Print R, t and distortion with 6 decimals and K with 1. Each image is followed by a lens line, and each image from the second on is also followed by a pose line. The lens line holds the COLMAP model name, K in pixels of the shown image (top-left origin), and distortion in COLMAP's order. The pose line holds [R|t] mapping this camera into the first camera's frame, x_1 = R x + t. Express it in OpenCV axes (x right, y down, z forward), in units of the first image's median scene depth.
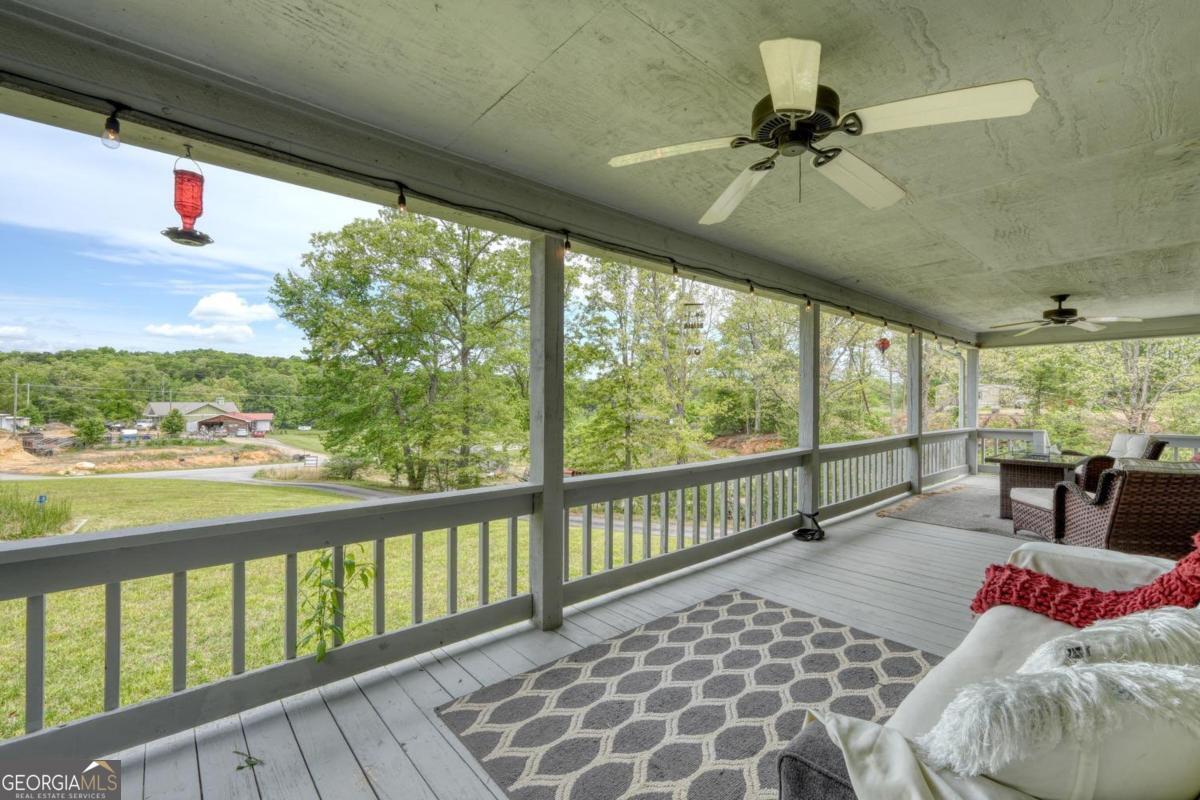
lens RADIAL K [[507.4, 0, 592.3], [0, 507.4, 404.7], [0, 0, 1]] dist [-0.006187, 0.003407]
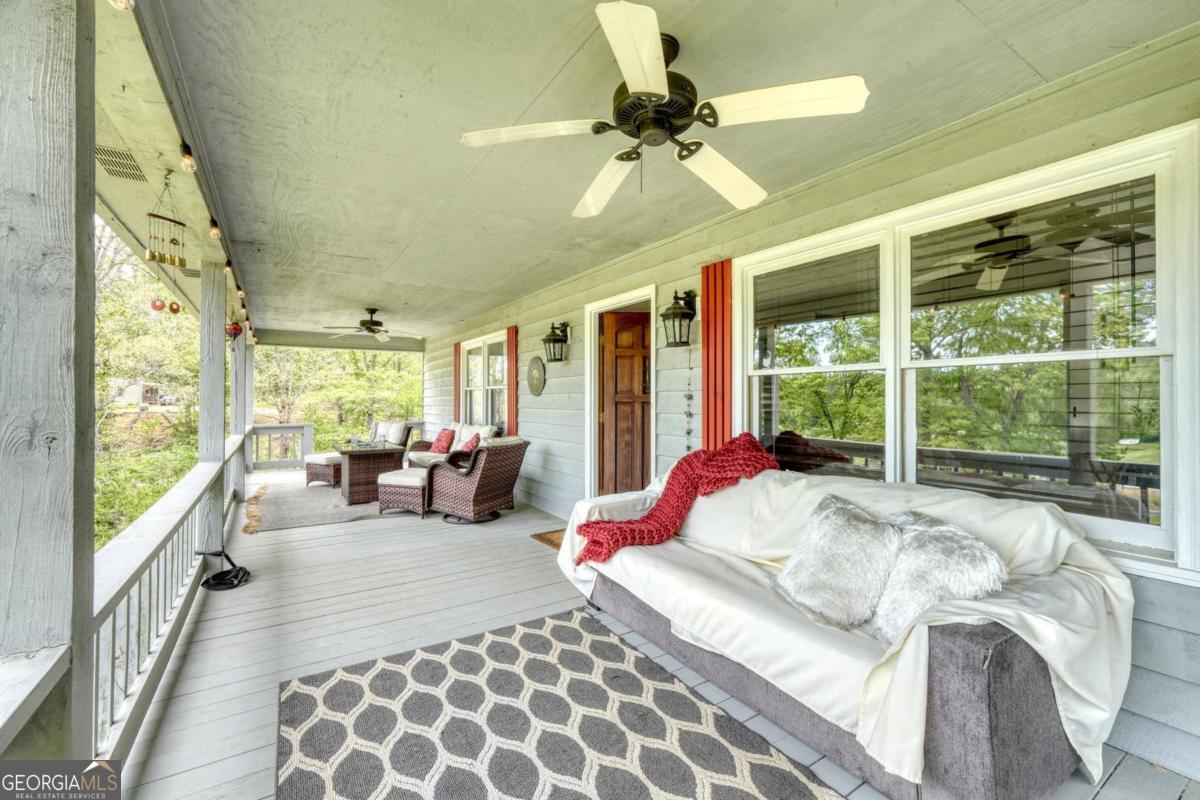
lens RADIAL K [[507.4, 0, 602.2], [0, 507.4, 399.0], [0, 0, 1]] dist [-0.006187, 0.003407]
pose [[0.133713, 0.000792, 0.991020, -0.340816], [0.004882, 0.999987, -0.001458, 0.001949], [-0.991008, 0.005034, 0.133708, 0.558938]]
